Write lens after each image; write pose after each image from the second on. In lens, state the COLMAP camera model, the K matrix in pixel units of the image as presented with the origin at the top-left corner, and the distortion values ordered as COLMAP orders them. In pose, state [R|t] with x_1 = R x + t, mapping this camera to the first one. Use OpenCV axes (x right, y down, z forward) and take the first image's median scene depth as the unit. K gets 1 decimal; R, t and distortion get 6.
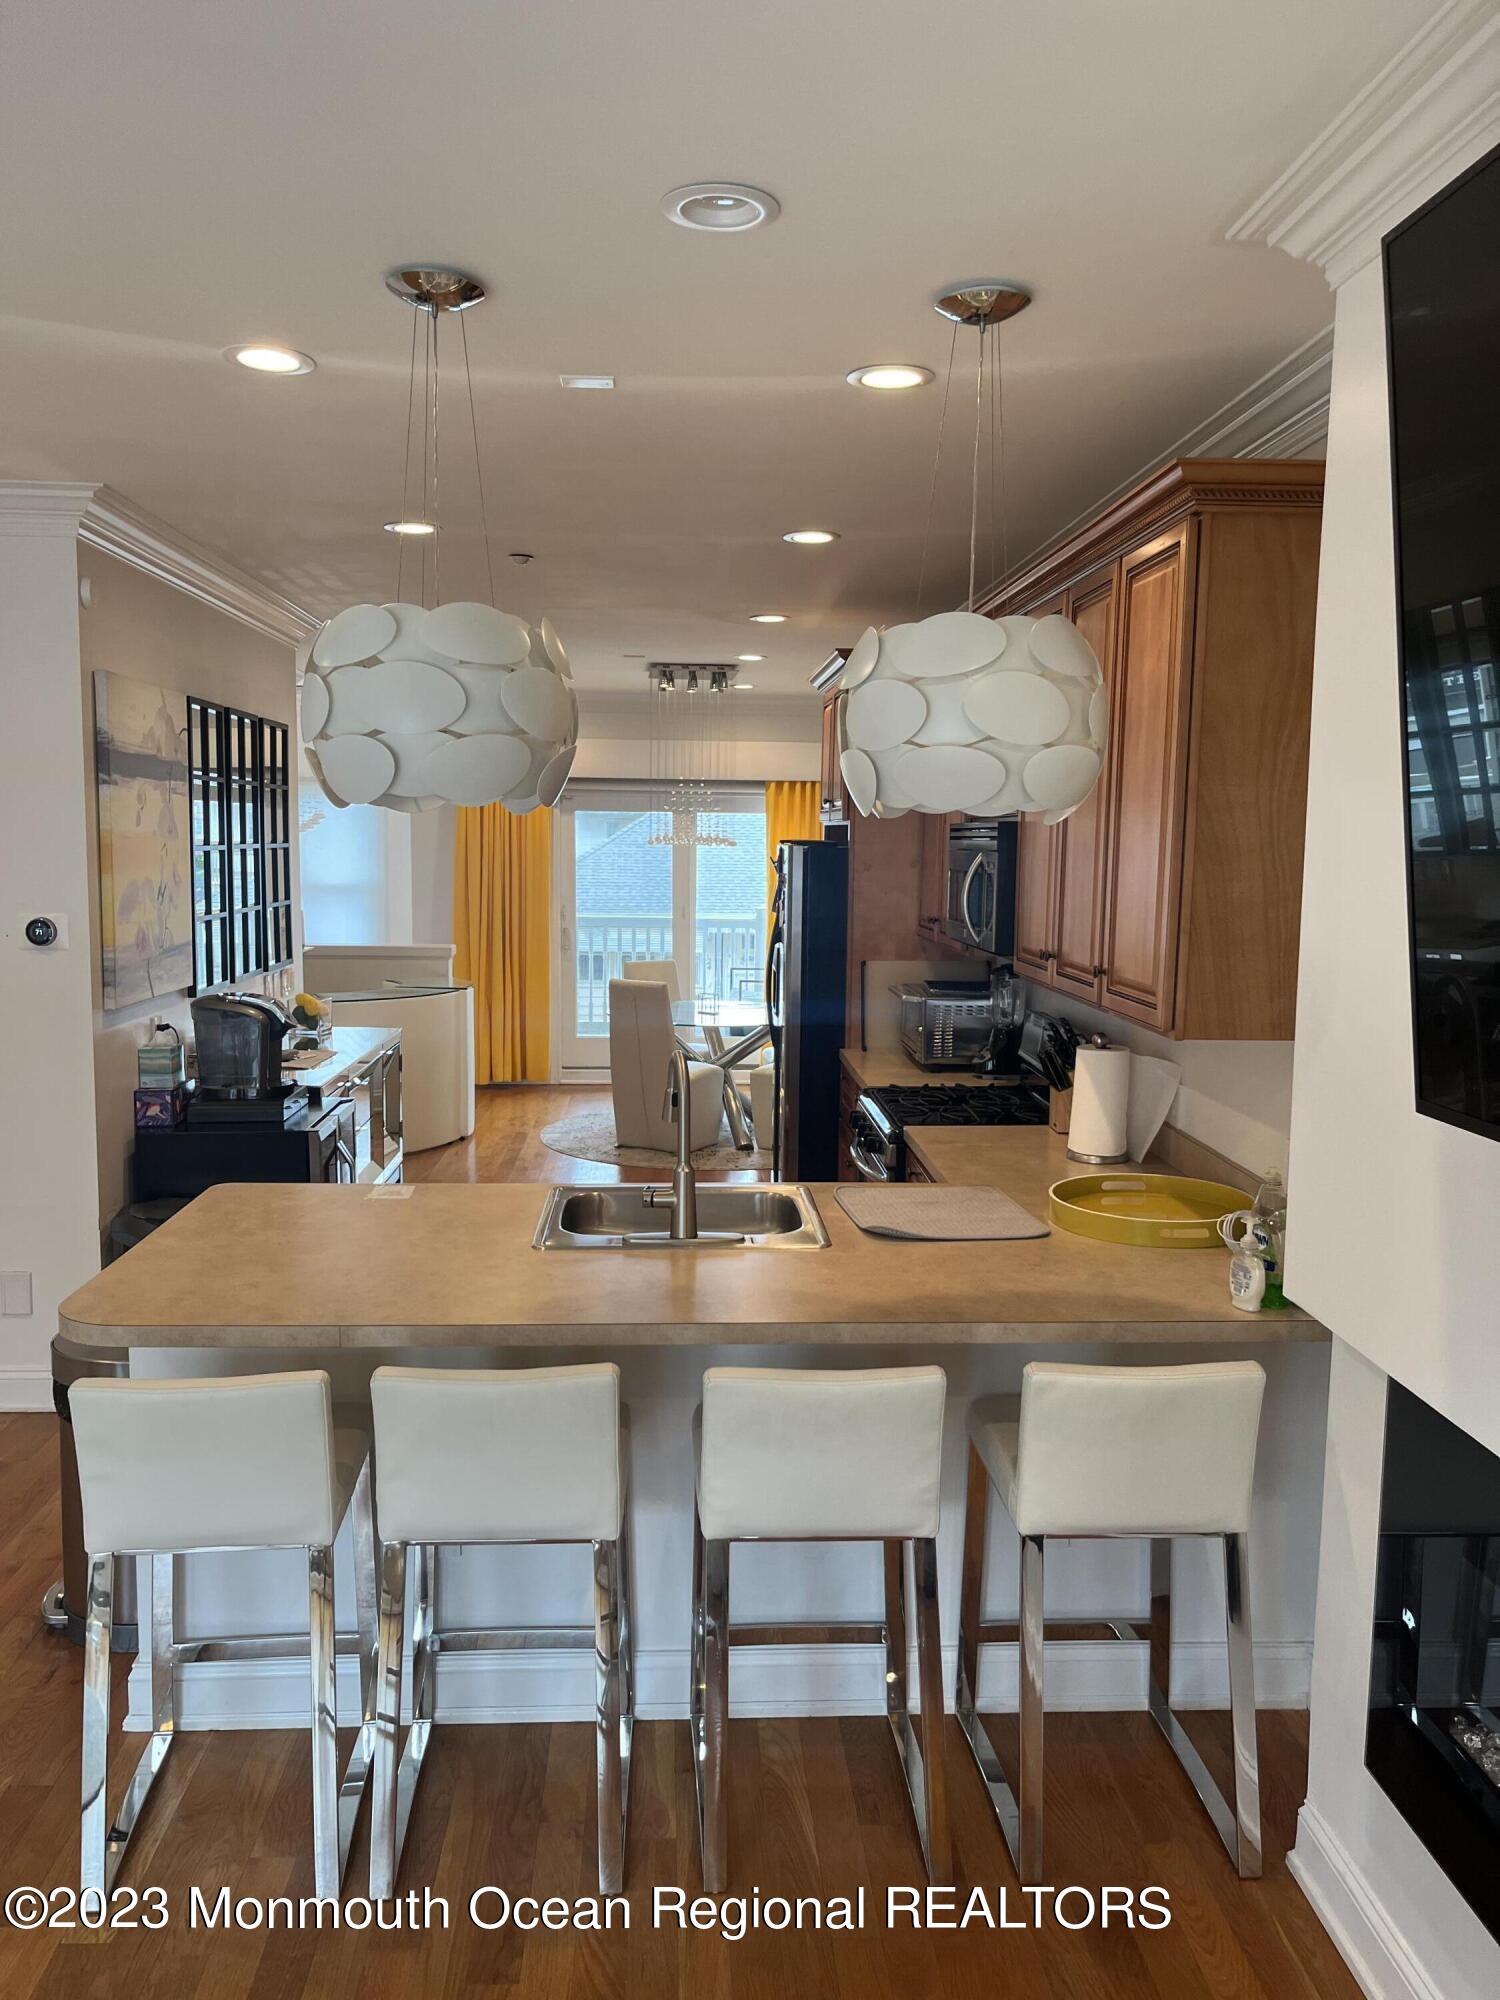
lens RADIAL K [[1479.8, 0, 750.0], [0, 1479.8, 1000.0], [0, 0, 1]] dist [0.064010, -0.157988]
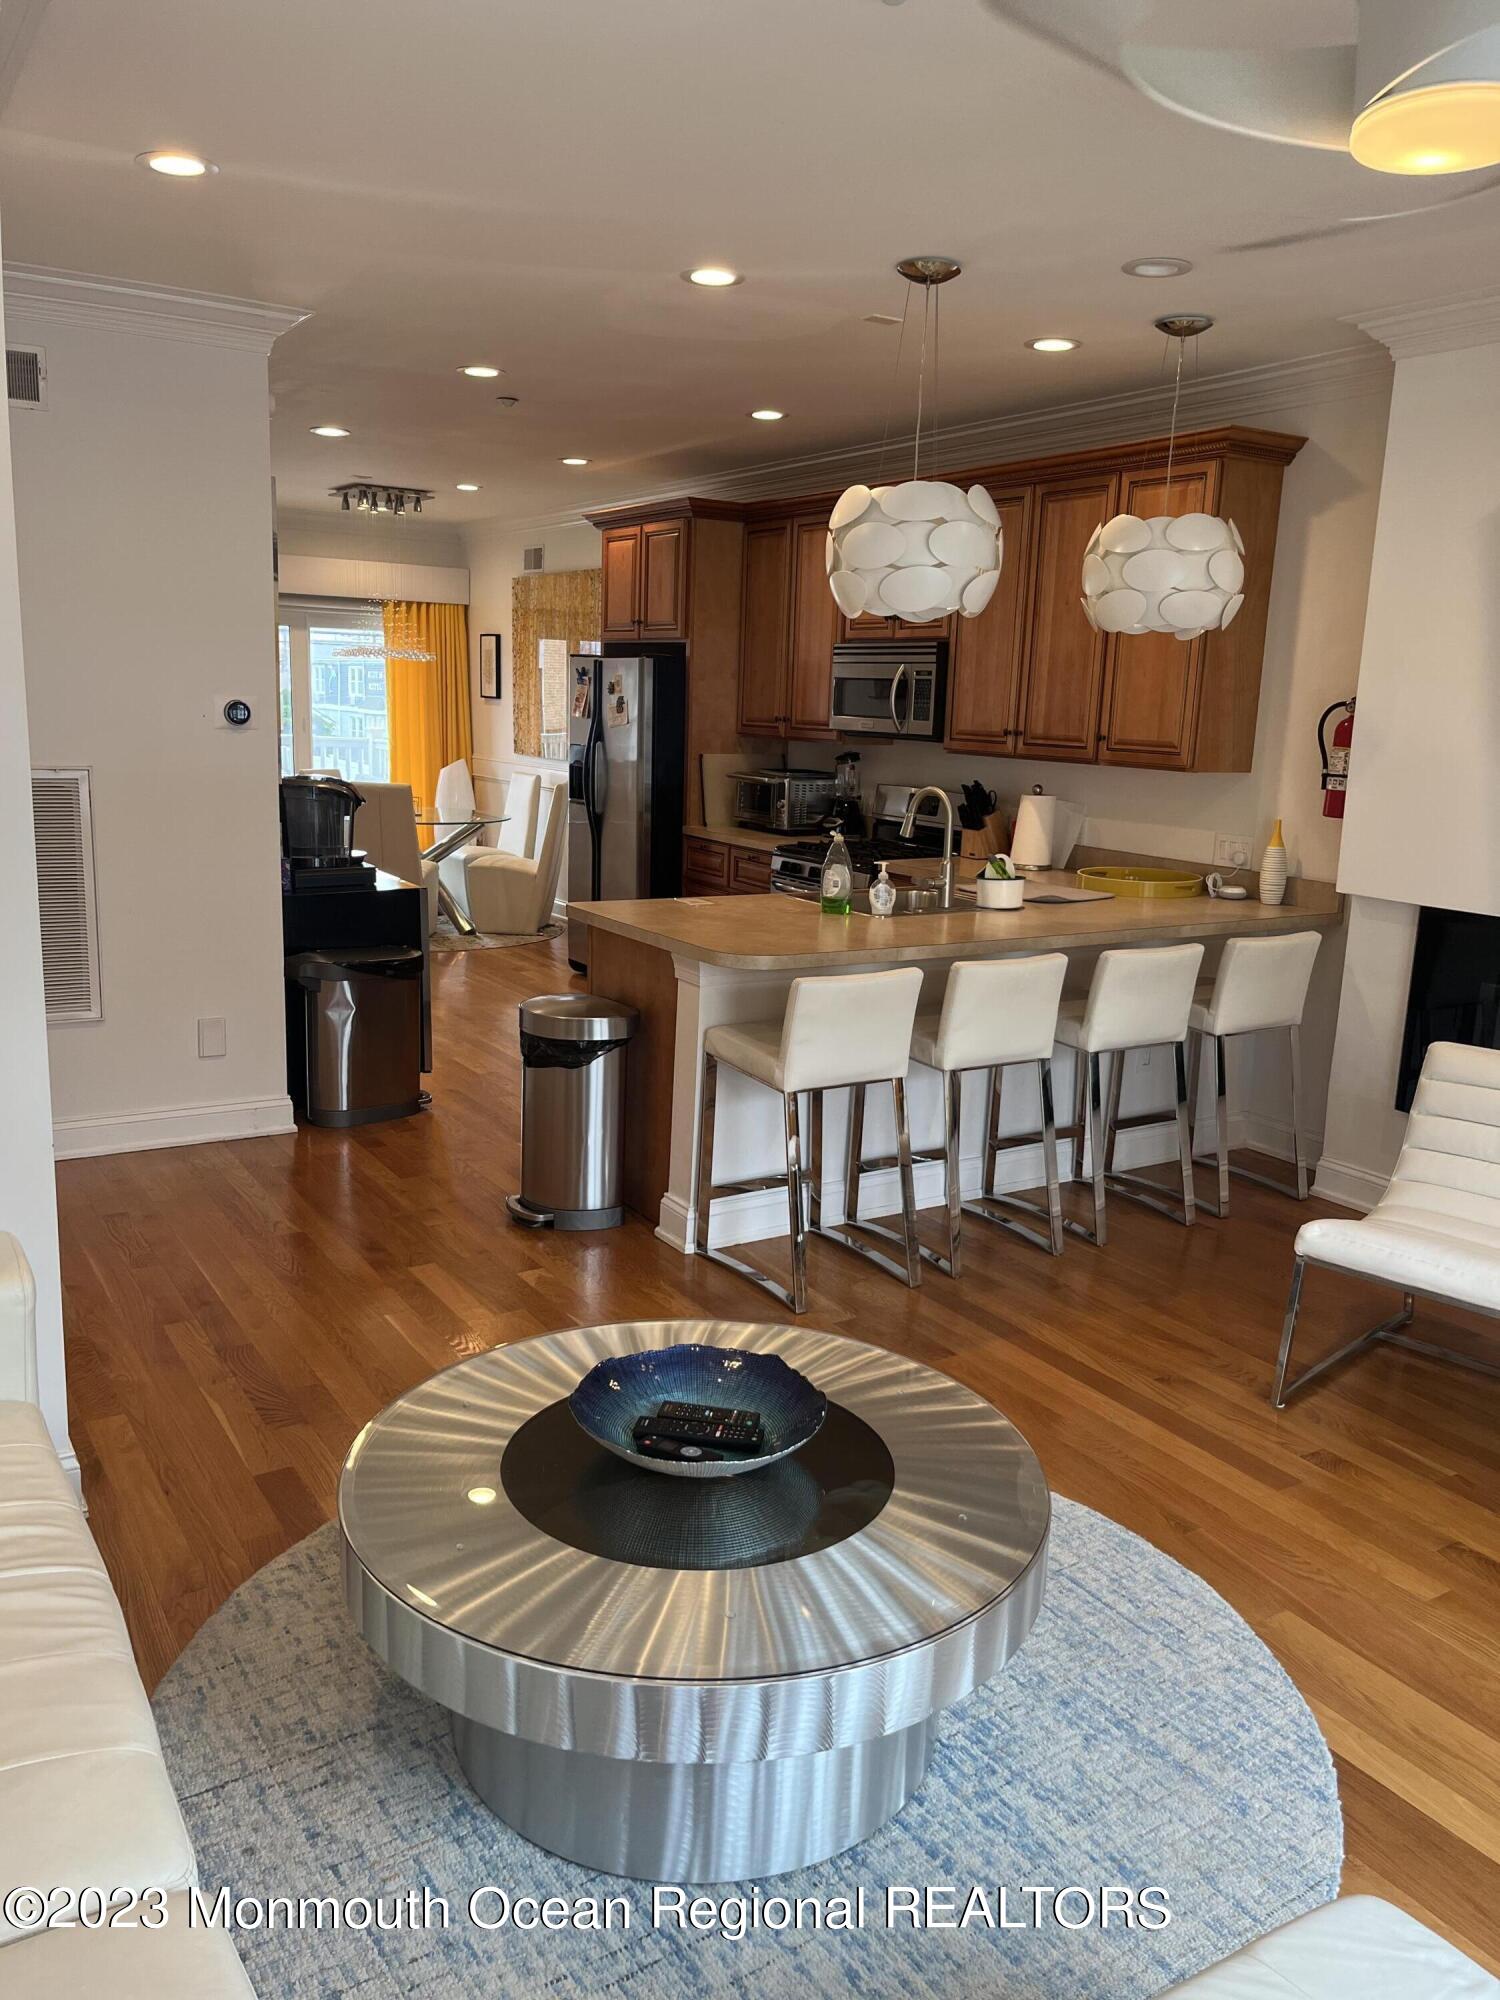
lens RADIAL K [[1479.8, 0, 750.0], [0, 1479.8, 1000.0], [0, 0, 1]] dist [0.064010, -0.157988]
pose [[0.878918, -0.081125, 0.470023, -0.686607], [0.030377, 0.992950, 0.114577, 0.052726], [-0.476004, -0.086426, 0.875186, -0.189417]]
